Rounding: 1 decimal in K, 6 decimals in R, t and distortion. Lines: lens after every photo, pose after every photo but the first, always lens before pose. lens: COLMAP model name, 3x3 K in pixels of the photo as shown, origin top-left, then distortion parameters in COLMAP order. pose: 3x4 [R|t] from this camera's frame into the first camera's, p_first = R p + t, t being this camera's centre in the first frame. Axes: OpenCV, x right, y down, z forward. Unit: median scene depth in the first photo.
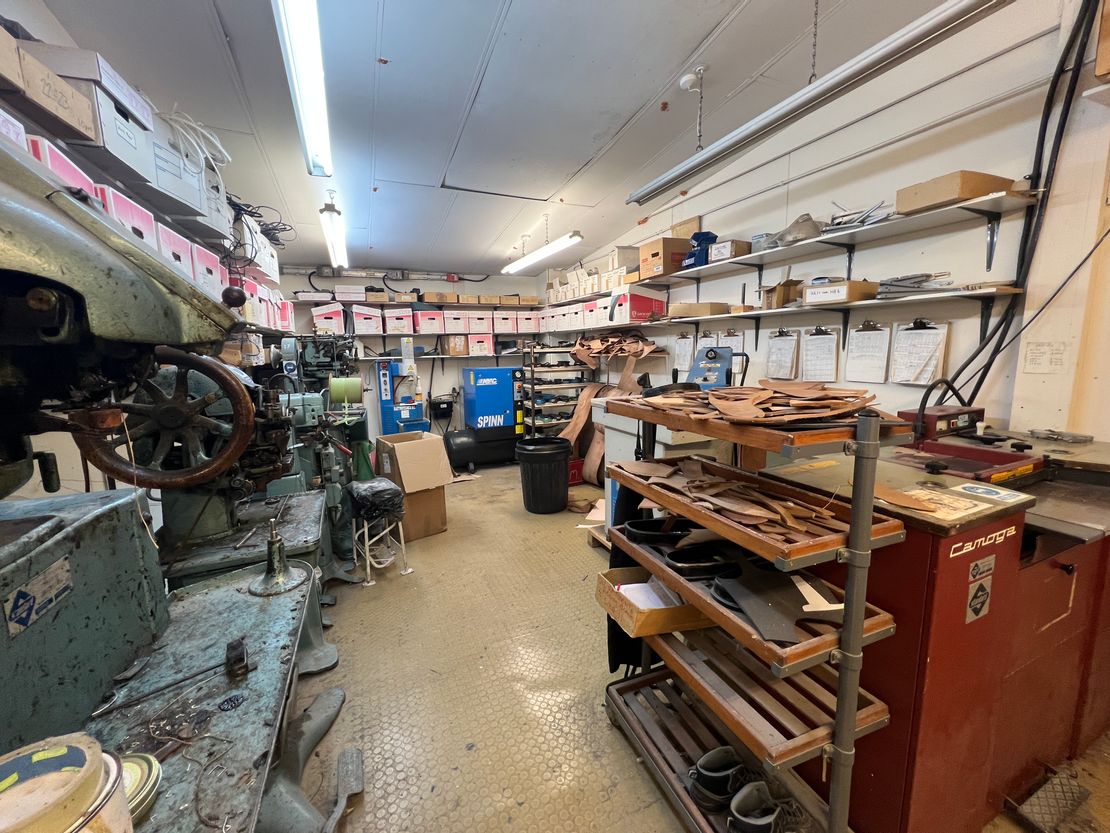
lens RADIAL K [[444.8, 0, 552.6], [0, 444.8, 413.2], [0, 0, 1]] dist [-0.000047, 0.000034]
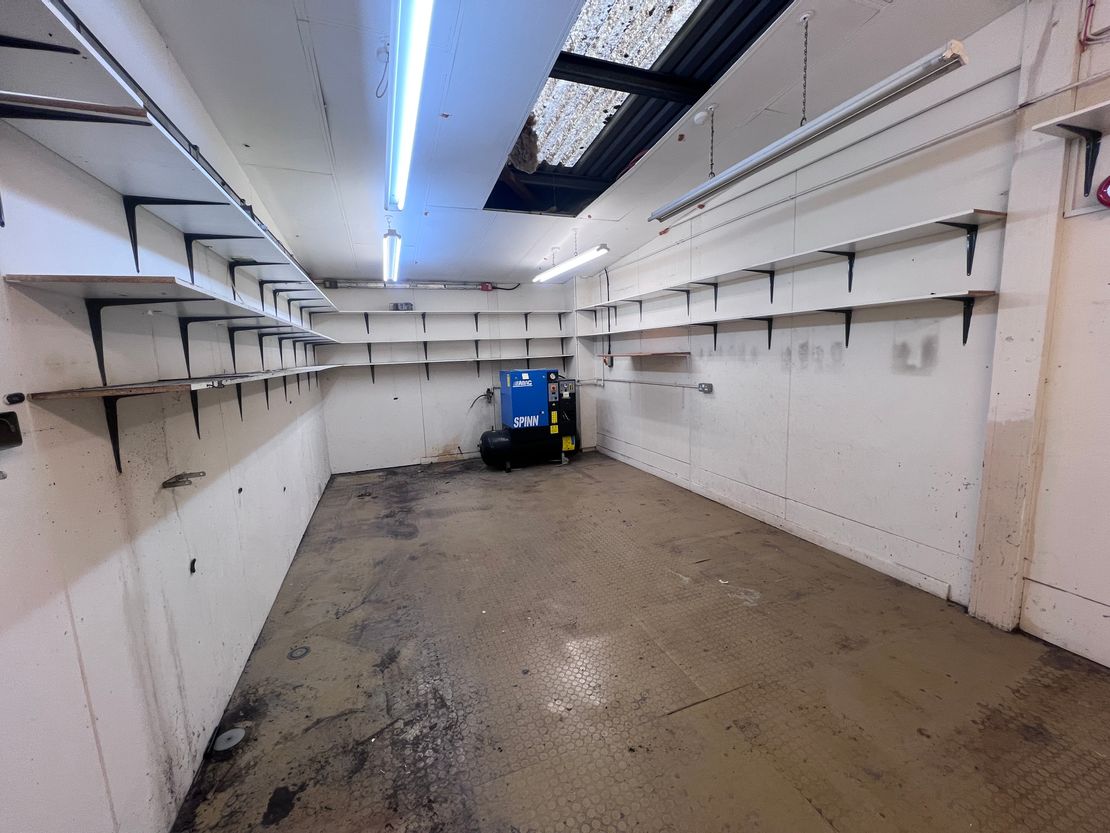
lens RADIAL K [[446.7, 0, 552.9], [0, 446.7, 413.5], [0, 0, 1]] dist [0.001946, 0.000182]
pose [[0.998679, -0.009365, -0.050524, -0.019330], [0.008961, 0.999926, -0.008205, 0.020745], [0.050597, 0.007742, 0.998689, -0.114962]]
